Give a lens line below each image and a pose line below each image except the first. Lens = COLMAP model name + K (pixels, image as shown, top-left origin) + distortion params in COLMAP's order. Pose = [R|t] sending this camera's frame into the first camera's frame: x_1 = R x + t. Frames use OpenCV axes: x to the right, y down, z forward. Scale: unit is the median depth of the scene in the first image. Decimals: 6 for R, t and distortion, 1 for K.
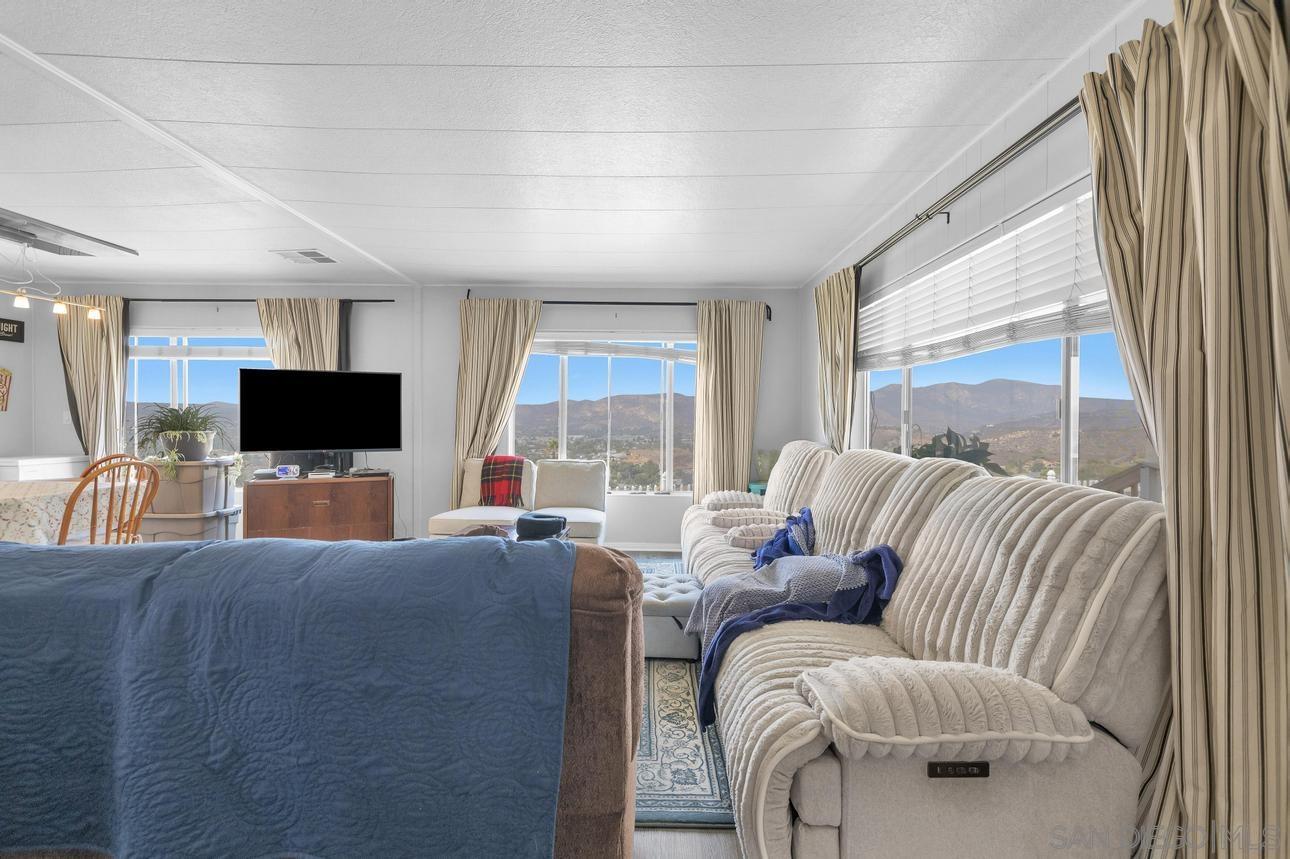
lens RADIAL K [[543.8, 0, 647.2], [0, 543.8, 421.4], [0, 0, 1]] dist [-0.000538, 0.000194]
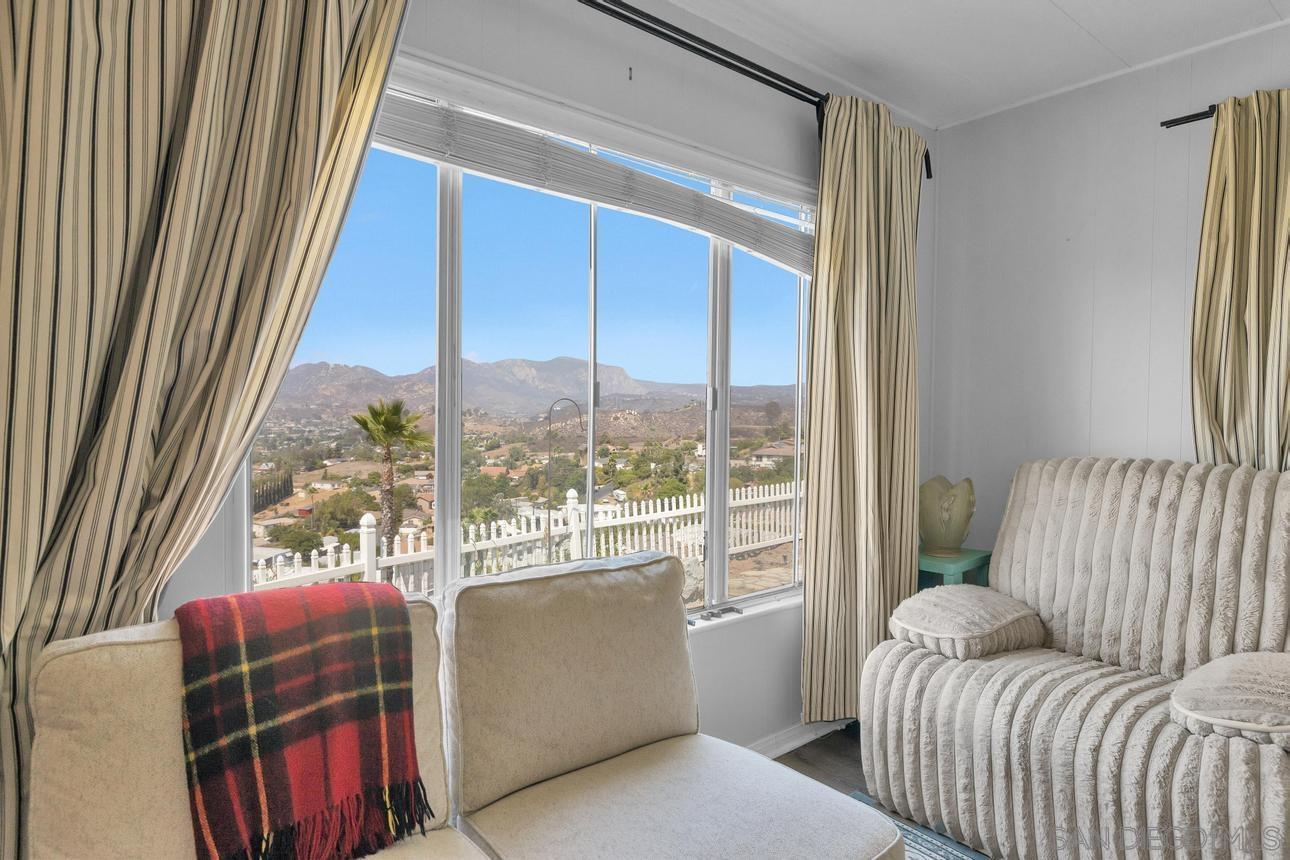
lens RADIAL K [[707.6, 0, 645.0], [0, 707.6, 430.0], [0, 0, 1]] dist [0.004244, 0.000911]
pose [[0.774420, -0.022972, 0.632255, -0.321127], [-0.000508, 0.999318, 0.036932, -0.006851], [-0.632672, -0.028922, 0.773880, 0.706237]]
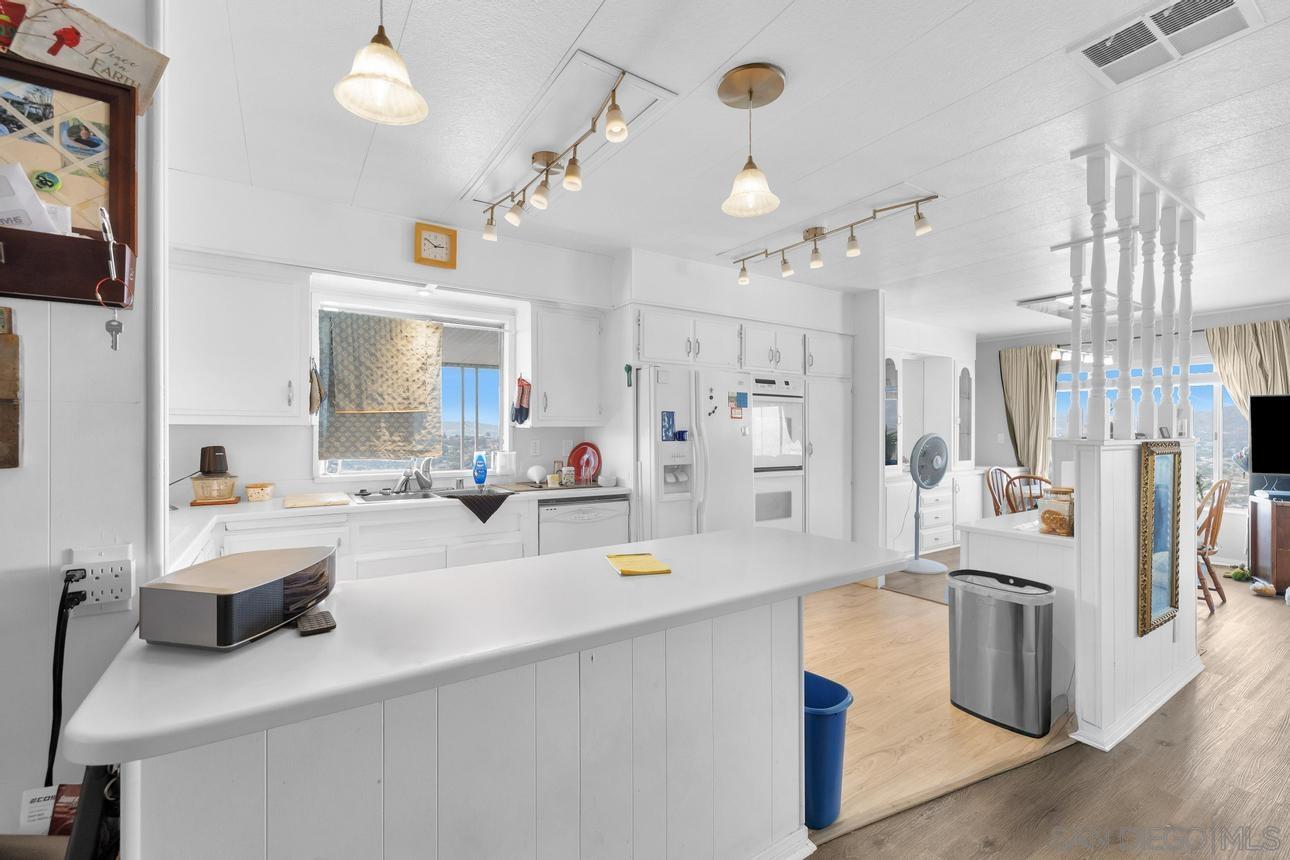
lens RADIAL K [[547.5, 0, 645.0], [0, 547.5, 430.0], [0, 0, 1]] dist [0.002344, 0.000334]
pose [[0.548041, -0.004521, -0.836439, -0.423238], [-0.001220, 0.999980, -0.006205, -0.018532], [0.836451, 0.004421, 0.548025, -0.512533]]
